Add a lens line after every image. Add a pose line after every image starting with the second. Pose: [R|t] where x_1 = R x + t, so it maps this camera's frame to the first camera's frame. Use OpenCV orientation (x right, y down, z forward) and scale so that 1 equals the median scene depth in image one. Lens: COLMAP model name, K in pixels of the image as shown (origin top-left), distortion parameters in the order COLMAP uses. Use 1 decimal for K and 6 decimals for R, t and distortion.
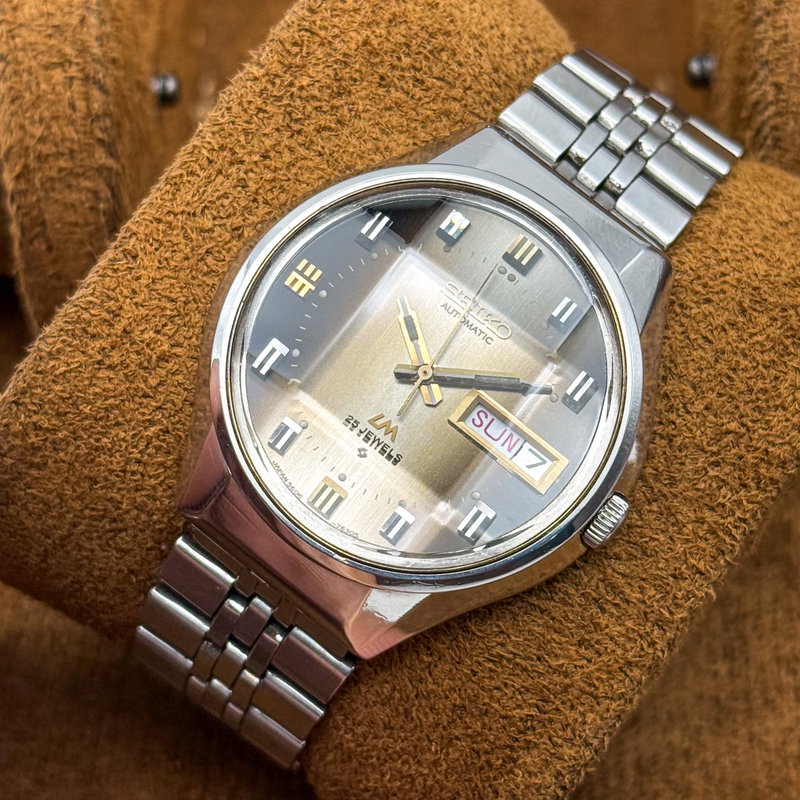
lens RADIAL K [[2443.5, 0, 400.2], [0, 2443.5, 428.3], [0, 0, 1]] dist [-0.061236, 0.944796]
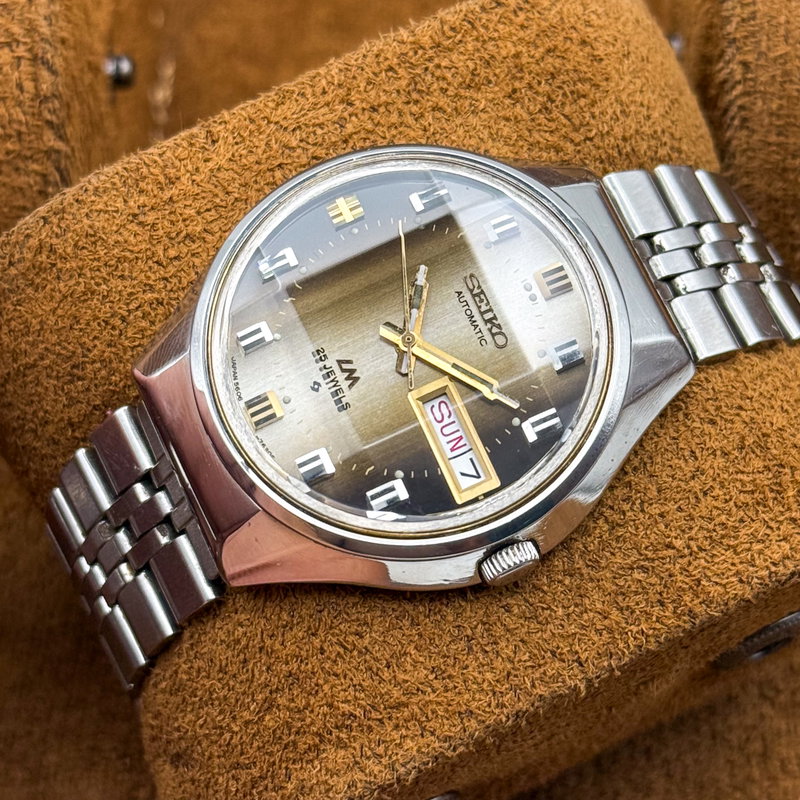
lens RADIAL K [[2443.5, 0, 400.2], [0, 2443.5, 428.3], [0, 0, 1]] dist [-0.061236, 0.944796]
pose [[0.891354, 0.427224, -0.151548, 0.163711], [-0.446203, 0.885856, -0.127130, 0.129202], [0.079937, 0.180939, 0.980240, 0.038756]]
